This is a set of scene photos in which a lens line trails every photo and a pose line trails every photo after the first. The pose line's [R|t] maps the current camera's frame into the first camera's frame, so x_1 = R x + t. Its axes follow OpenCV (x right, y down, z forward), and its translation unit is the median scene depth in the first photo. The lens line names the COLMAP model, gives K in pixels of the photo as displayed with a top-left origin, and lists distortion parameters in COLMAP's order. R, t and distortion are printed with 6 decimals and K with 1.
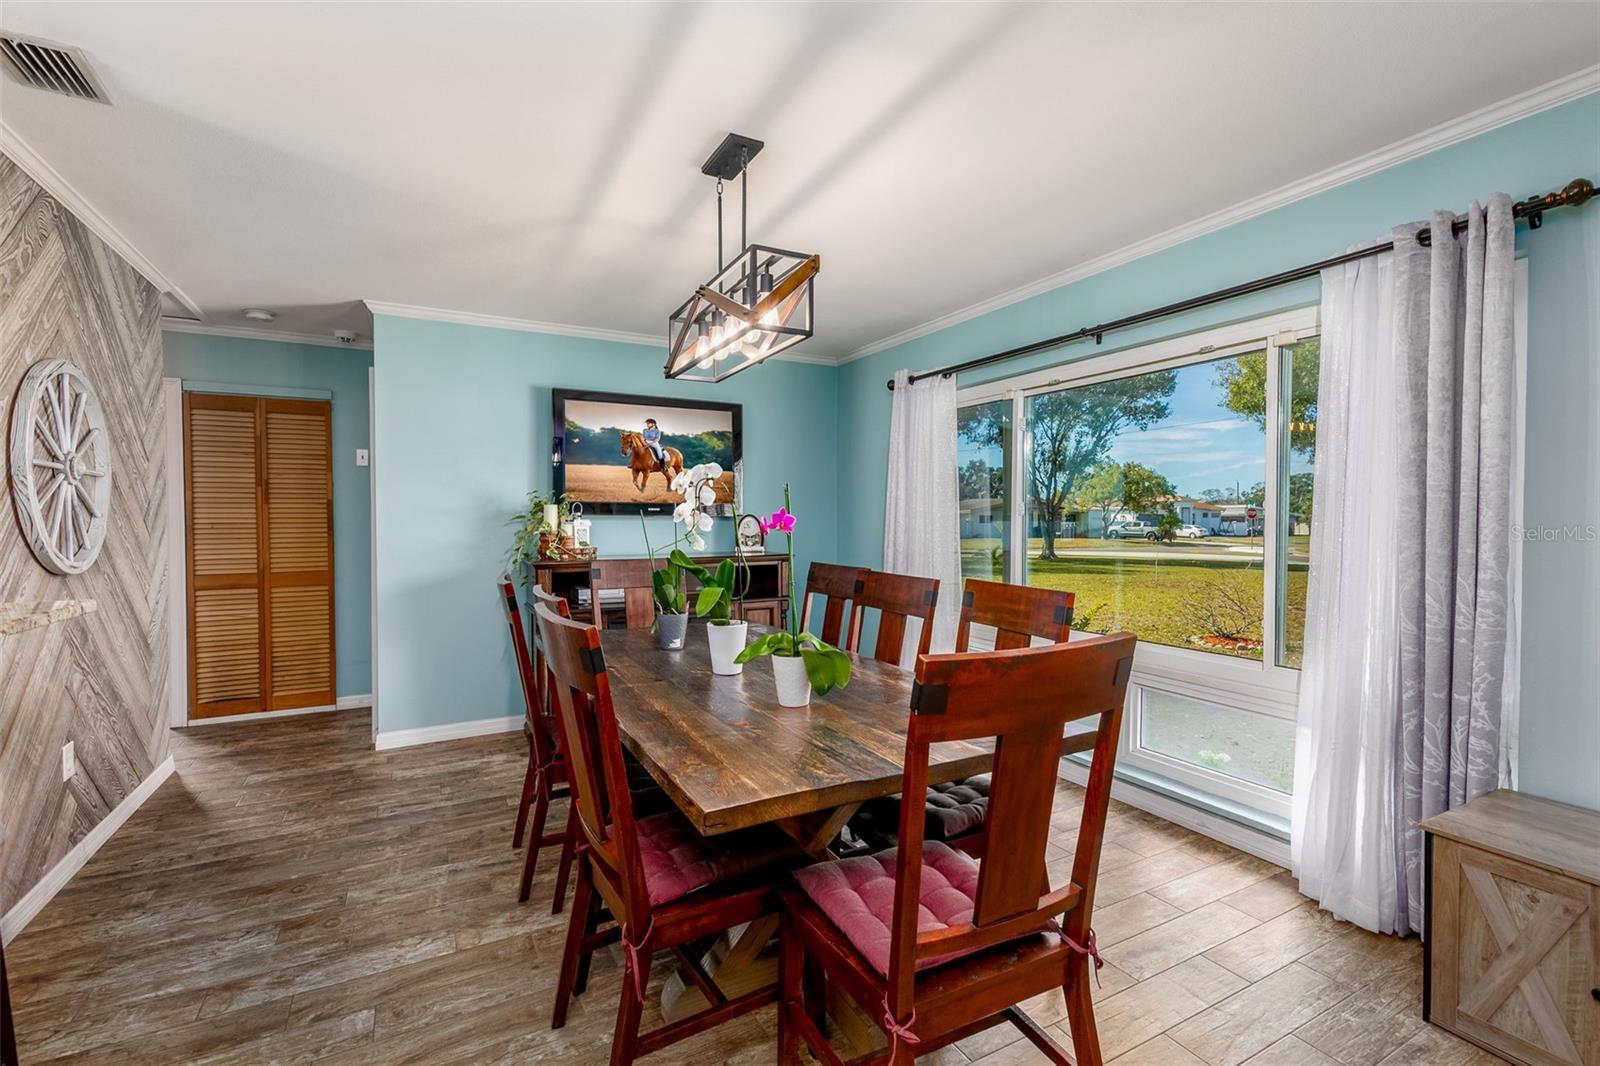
lens RADIAL K [[715.7, 0, 800.0], [0, 715.7, 533.0], [0, 0, 1]] dist [0.007491, -0.000145]
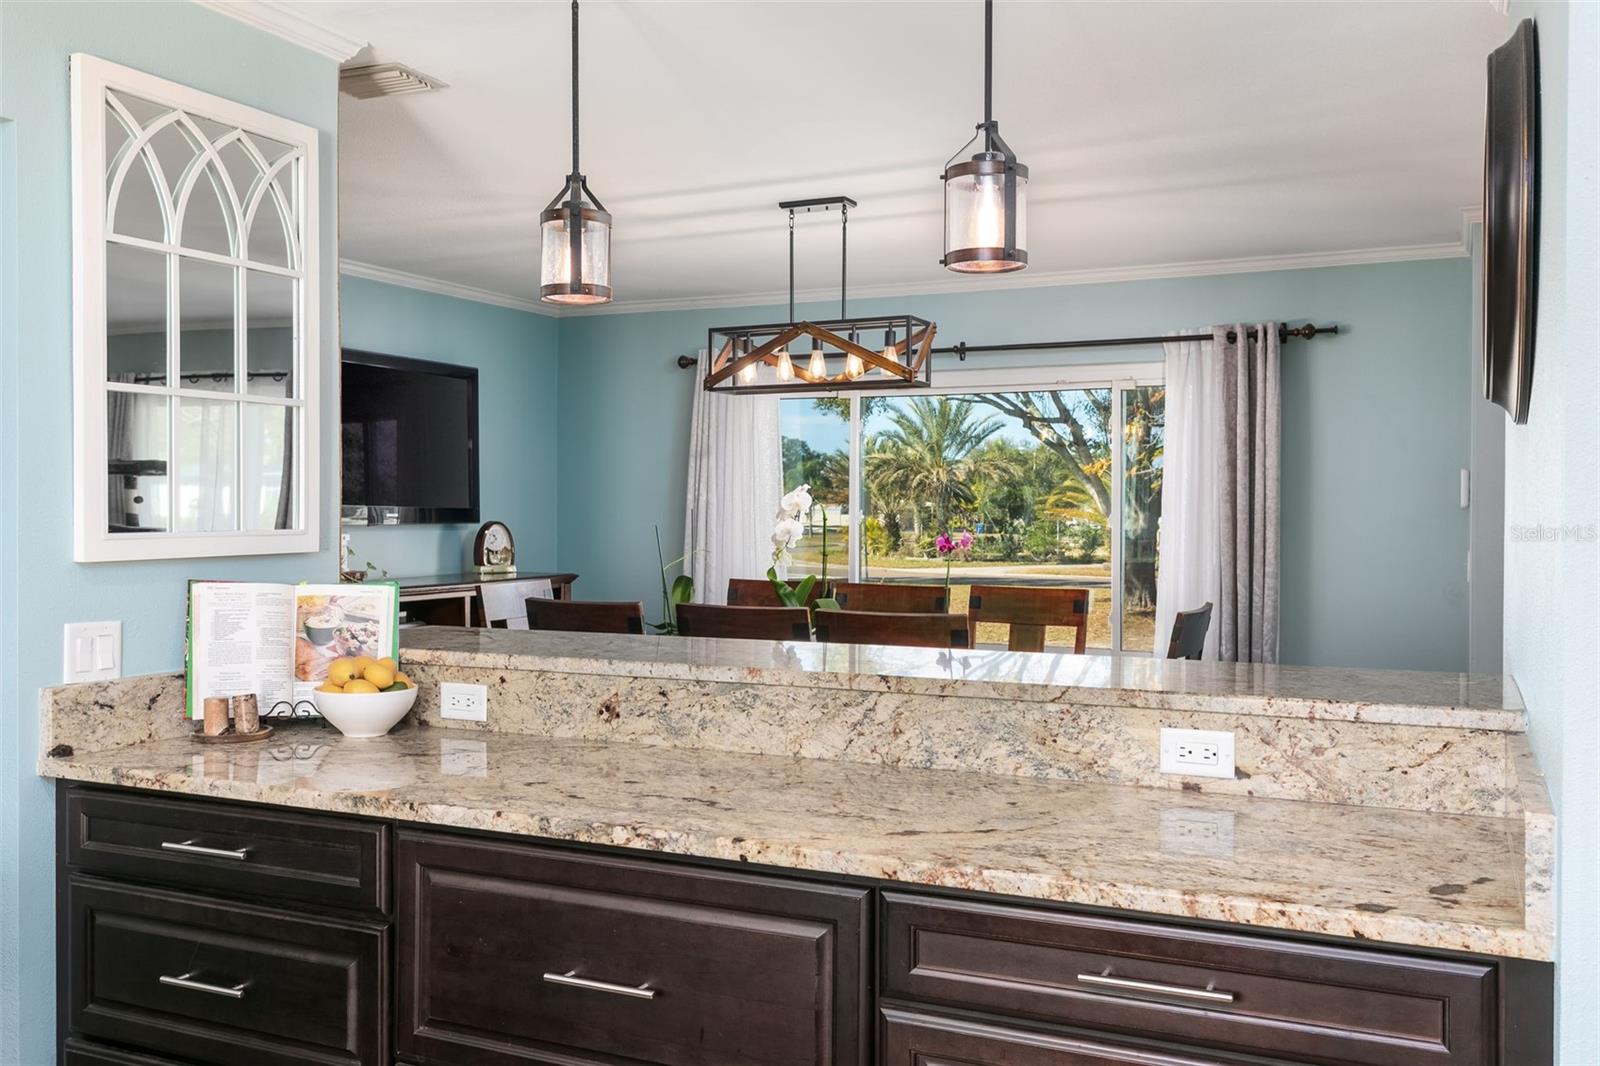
lens RADIAL K [[1406.4, 0, 800.0], [0, 1406.4, 533.0], [0, 0, 1]] dist [0.009467, 0.012325]
pose [[0.803812, -0.010719, 0.594787, -1.515227], [0.010632, 0.999937, 0.003652, -0.036534], [-0.594788, 0.003388, 0.803875, -0.755792]]
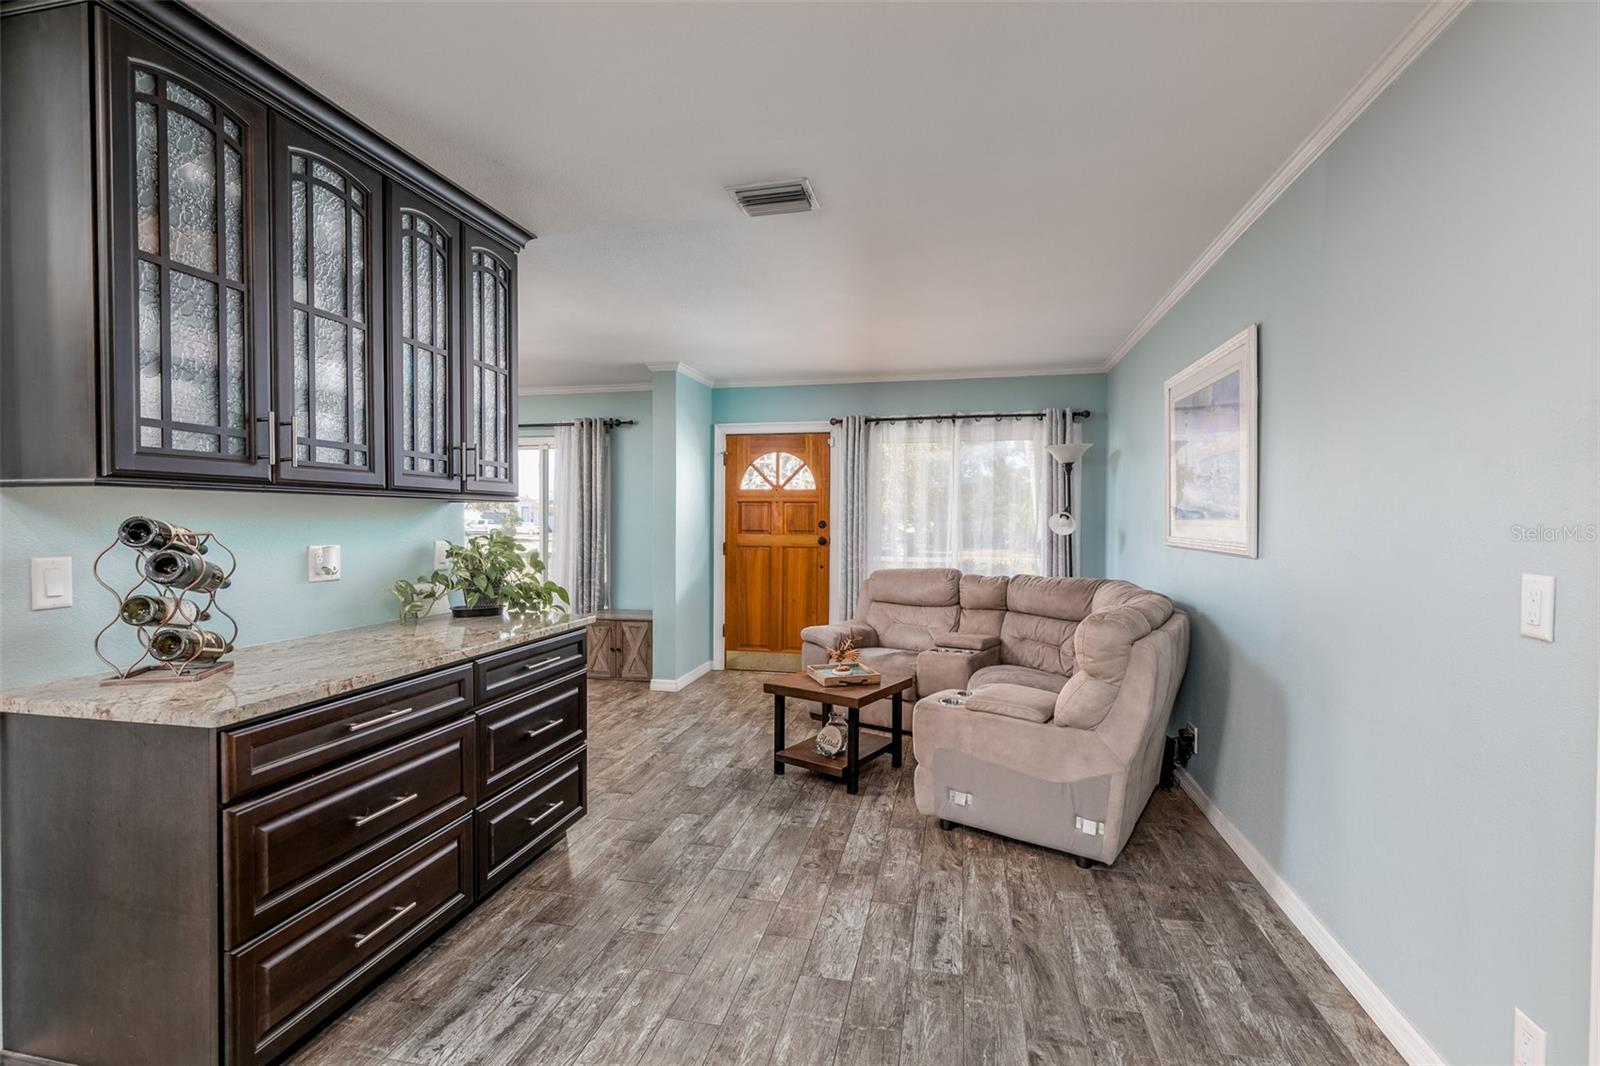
lens RADIAL K [[715.7, 0, 800.0], [0, 715.7, 533.0], [0, 0, 1]] dist [0.007491, -0.000145]
pose [[0.653857, -0.013218, 0.756503, -0.753690], [0.010885, 0.999908, 0.008063, 0.015139], [-0.756540, 0.002963, 0.653941, -1.557549]]
